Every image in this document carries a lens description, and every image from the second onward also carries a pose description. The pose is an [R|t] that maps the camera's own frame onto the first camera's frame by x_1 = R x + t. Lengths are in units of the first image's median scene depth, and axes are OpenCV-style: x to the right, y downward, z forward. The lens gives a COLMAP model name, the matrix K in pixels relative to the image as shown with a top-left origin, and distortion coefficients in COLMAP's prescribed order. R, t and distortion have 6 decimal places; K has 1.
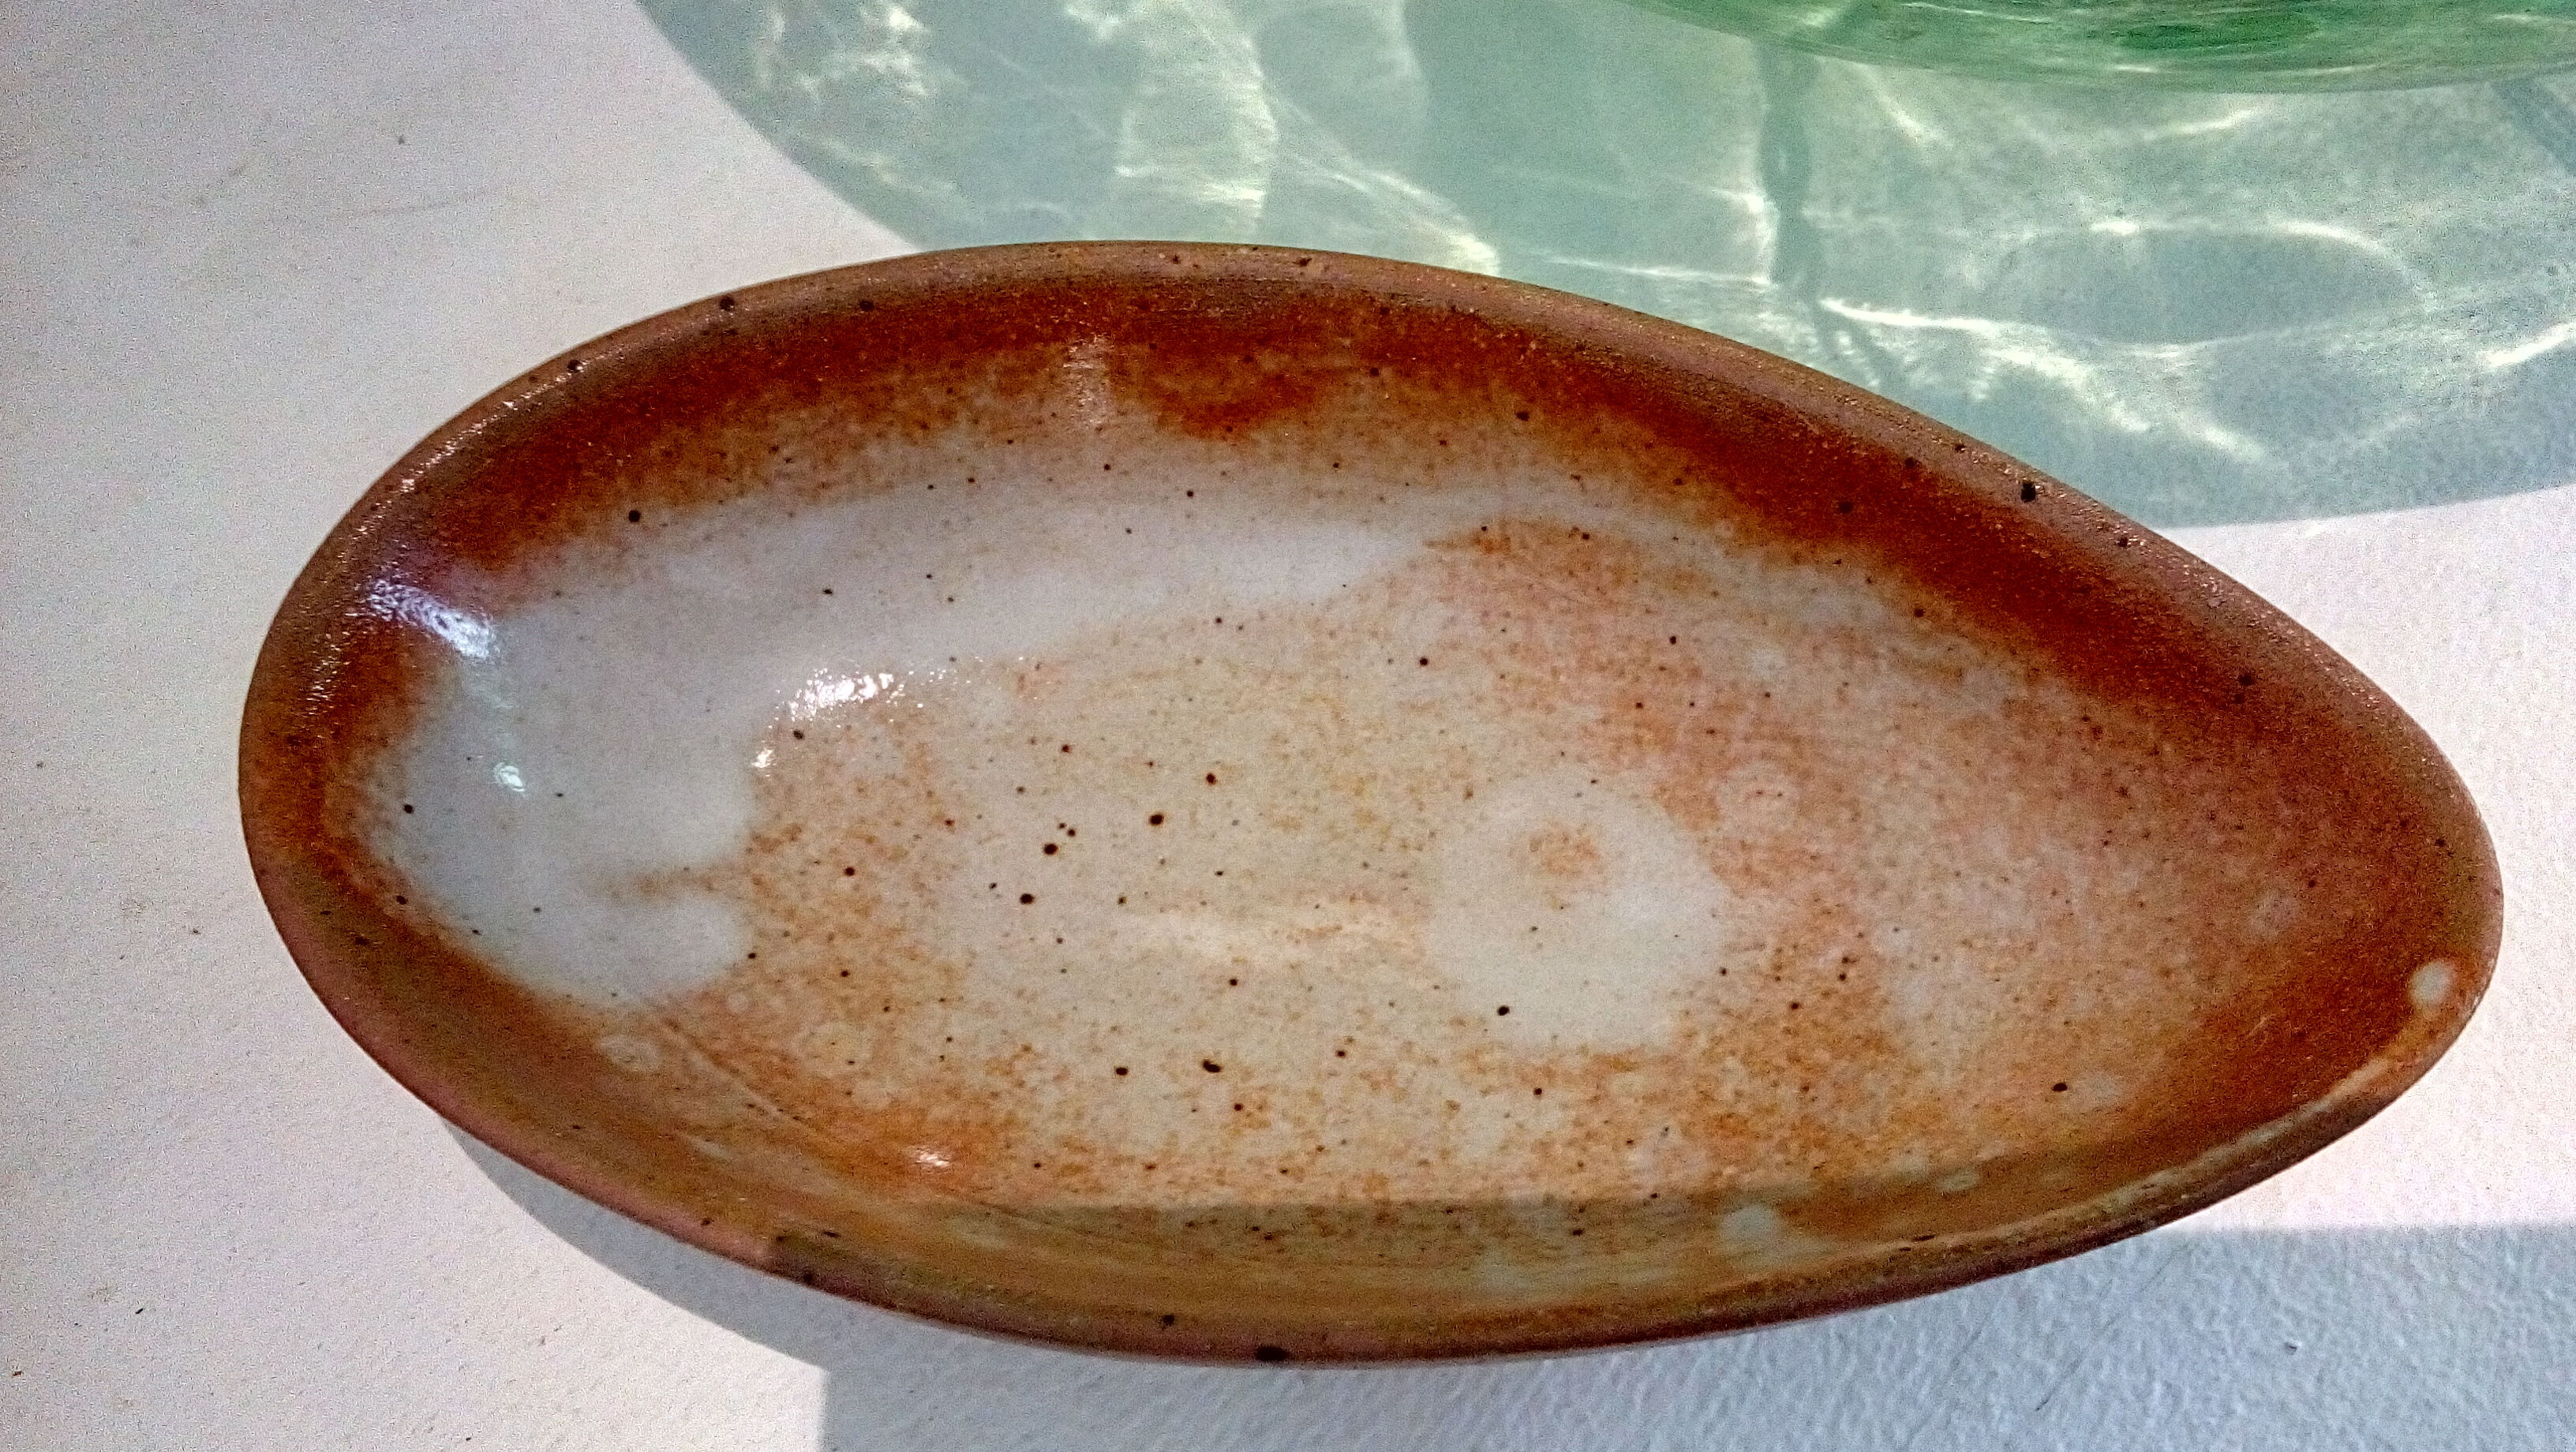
lens RADIAL K [[1752.5, 0, 1288.4], [0, 1752.5, 769.8], [0, 0, 1]] dist [0.001758, 0.000082]
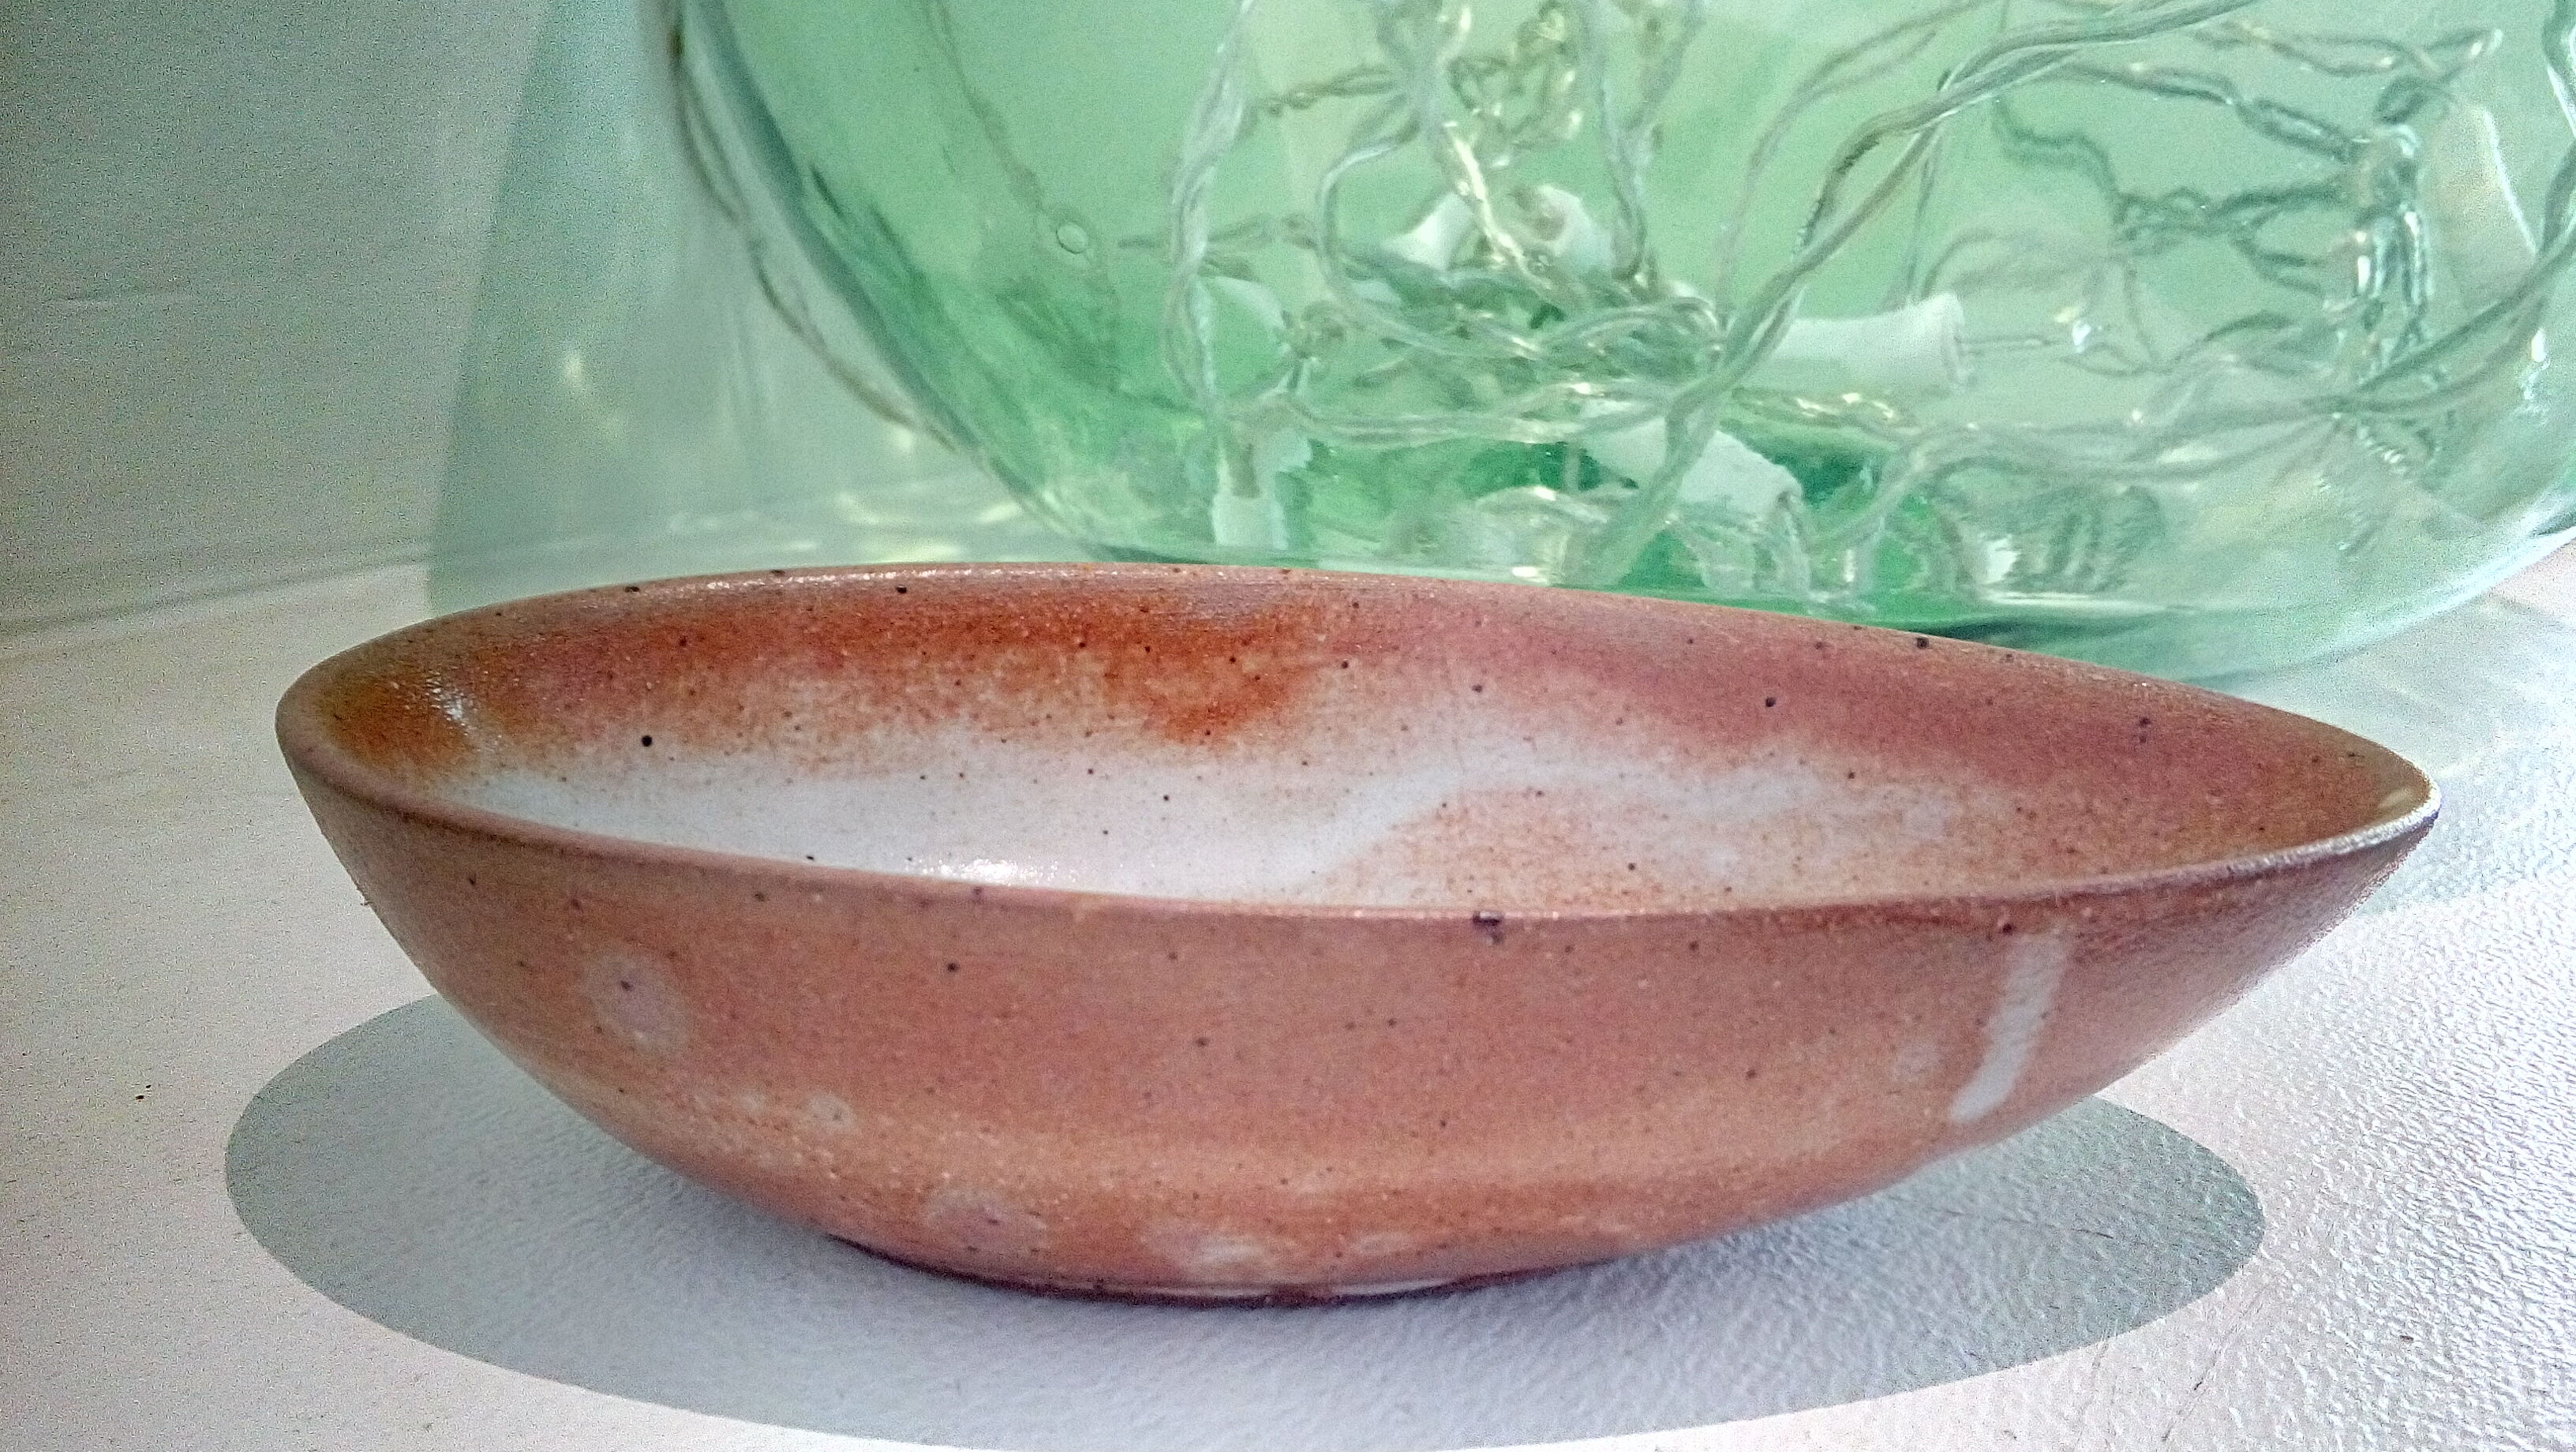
lens RADIAL K [[1752.5, 0, 1288.4], [0, 1752.5, 769.8], [0, 0, 1]] dist [0.001758, 0.000082]
pose [[0.985632, 0.055071, 0.159677, -0.163987], [0.052718, 0.797831, -0.600572, 0.507213], [-0.160470, 0.600361, 0.783464, 0.139445]]
